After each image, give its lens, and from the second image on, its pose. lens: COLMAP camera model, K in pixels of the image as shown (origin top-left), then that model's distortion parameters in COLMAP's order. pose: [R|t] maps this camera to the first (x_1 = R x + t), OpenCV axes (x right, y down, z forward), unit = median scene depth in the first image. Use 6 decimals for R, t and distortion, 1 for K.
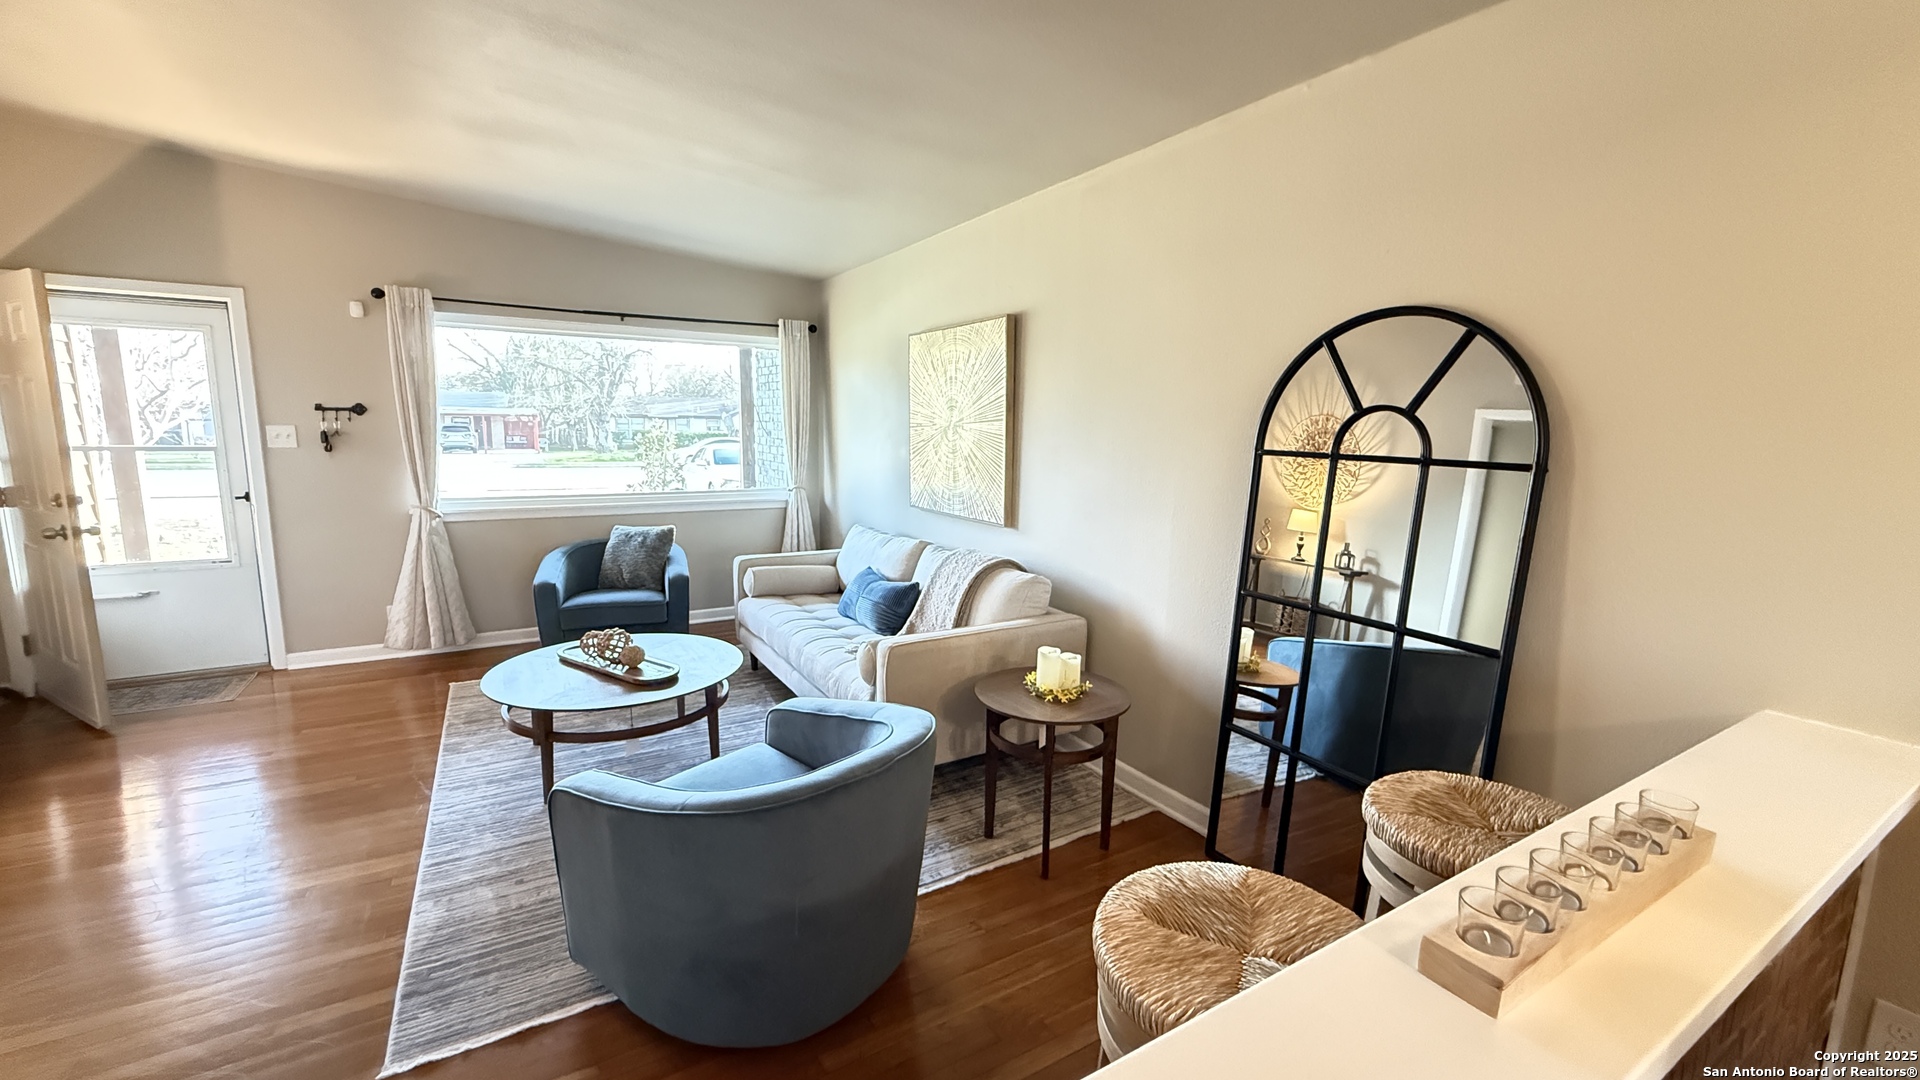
lens RADIAL K [[764.7, 0, 958.8], [0, 764.7, 534.6], [0, 0, 1]] dist [0.001283, -0.000232]
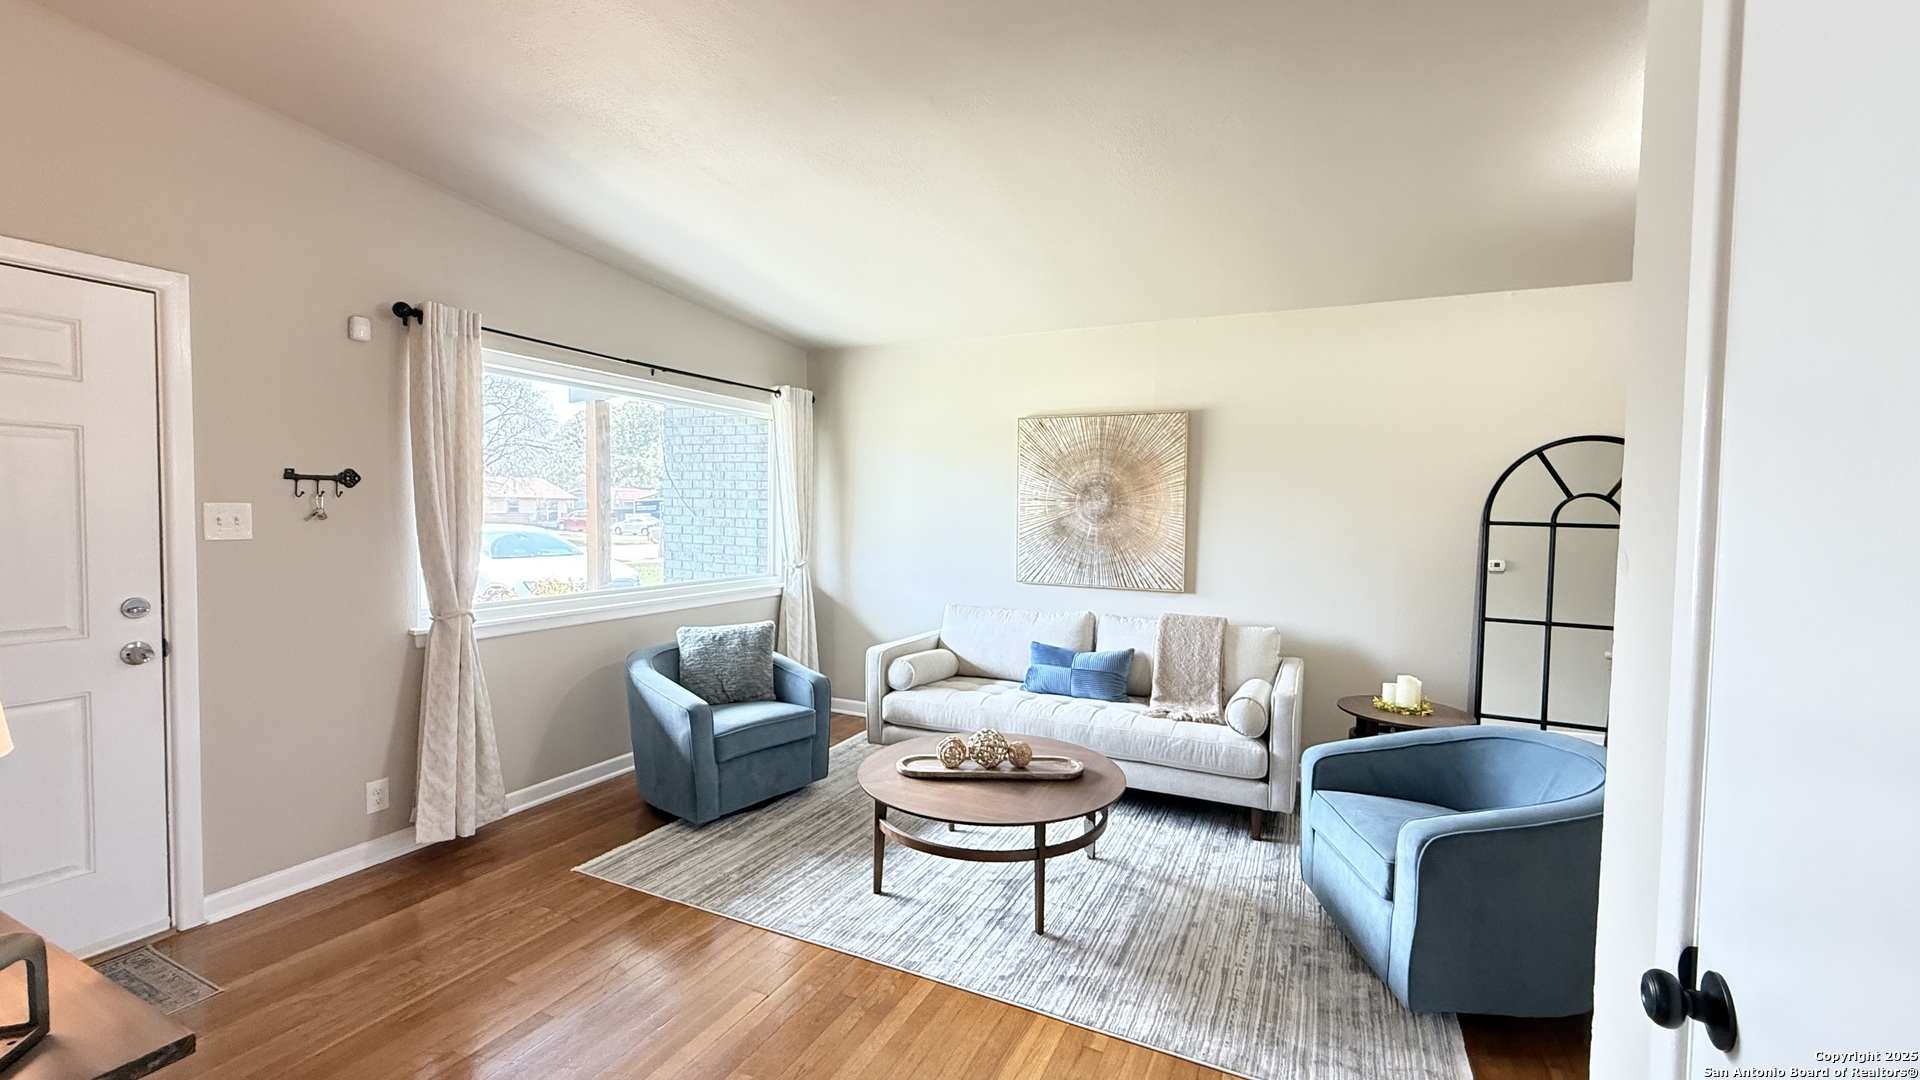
lens RADIAL K [[764.7, 0, 974.5], [0, 764.7, 536.3], [0, 0, 1]] dist [0.001283, -0.000232]
pose [[0.831168, -0.023312, 0.555532, -0.847572], [0.075962, 0.994514, -0.071919, -0.033819], [-0.550808, 0.101977, 0.828379, 0.213101]]
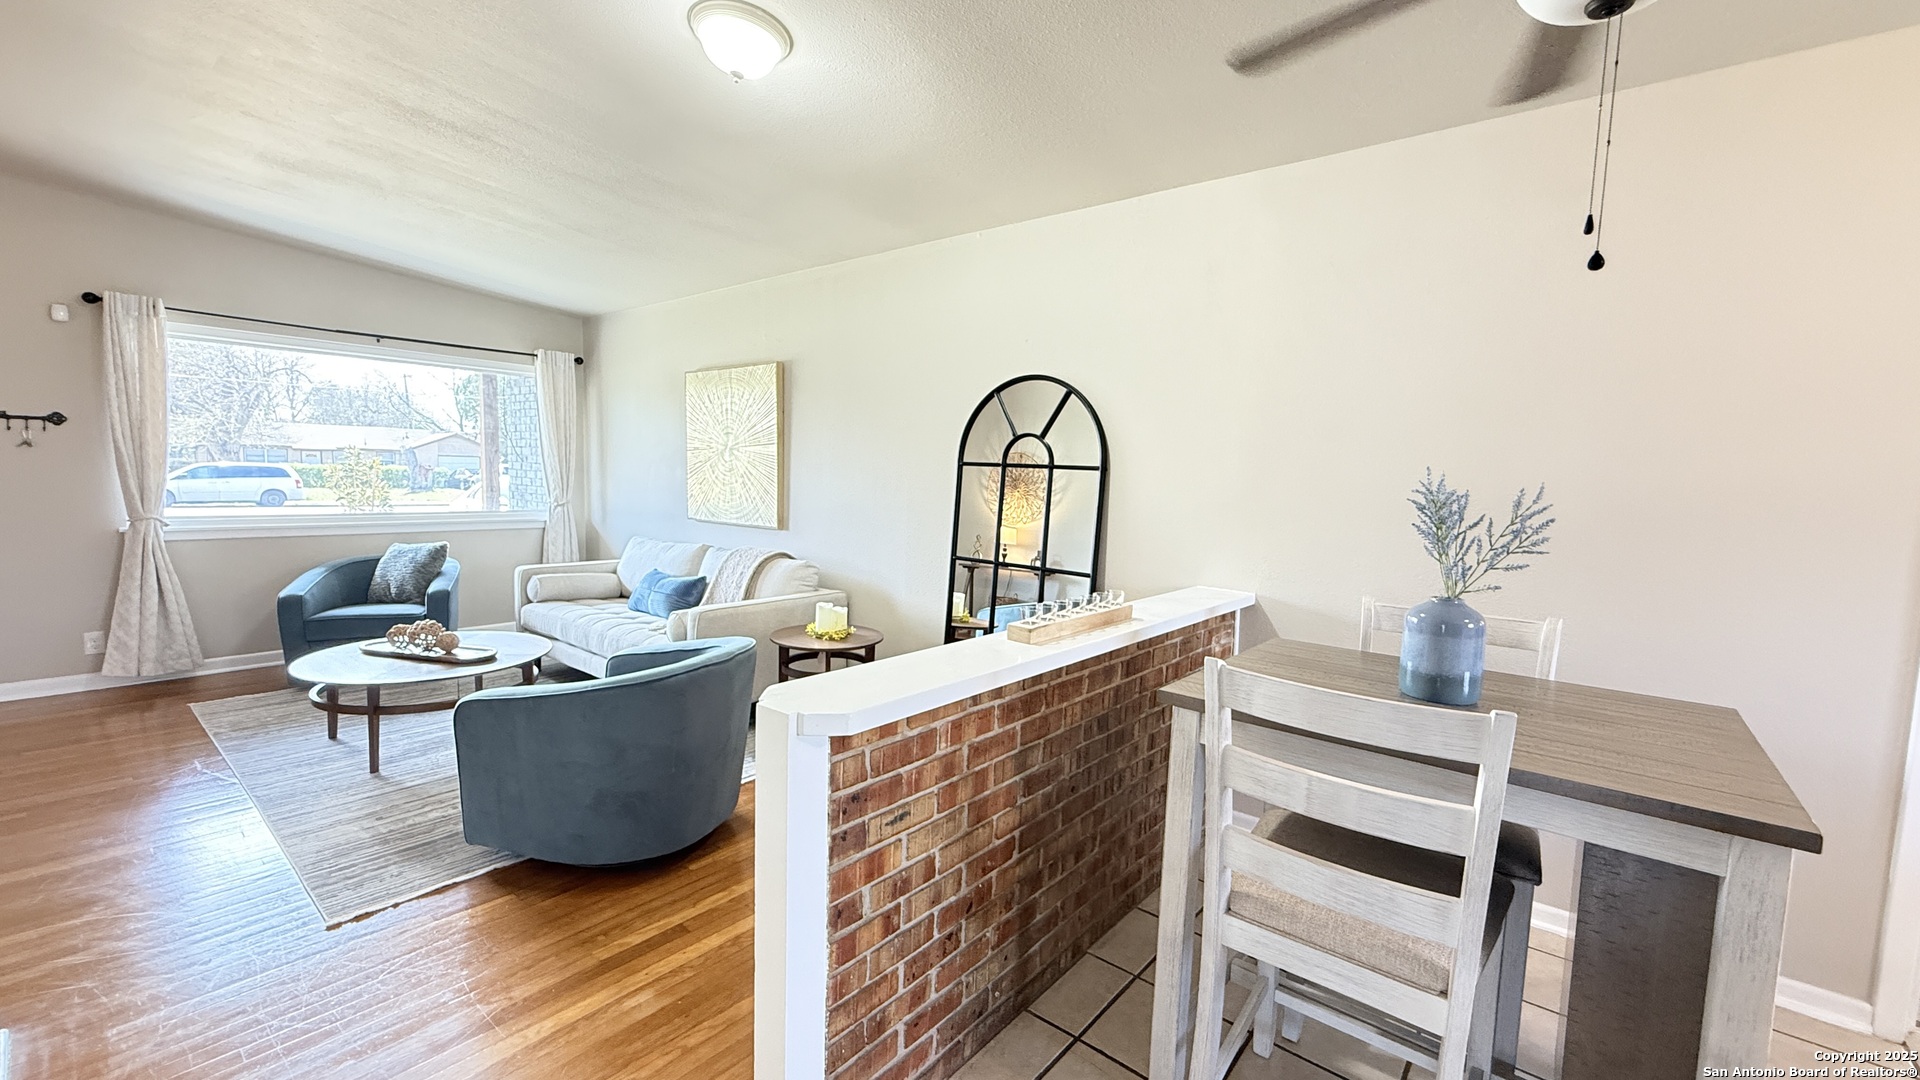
lens RADIAL K [[764.7, 0, 960.7], [0, 764.7, 537.6], [0, 0, 1]] dist [0.001283, -0.000232]
pose [[0.941083, -0.017580, 0.337718, -0.081932], [0.034444, 0.998437, -0.044008, 0.070510], [-0.336417, 0.053048, 0.940218, -0.280064]]
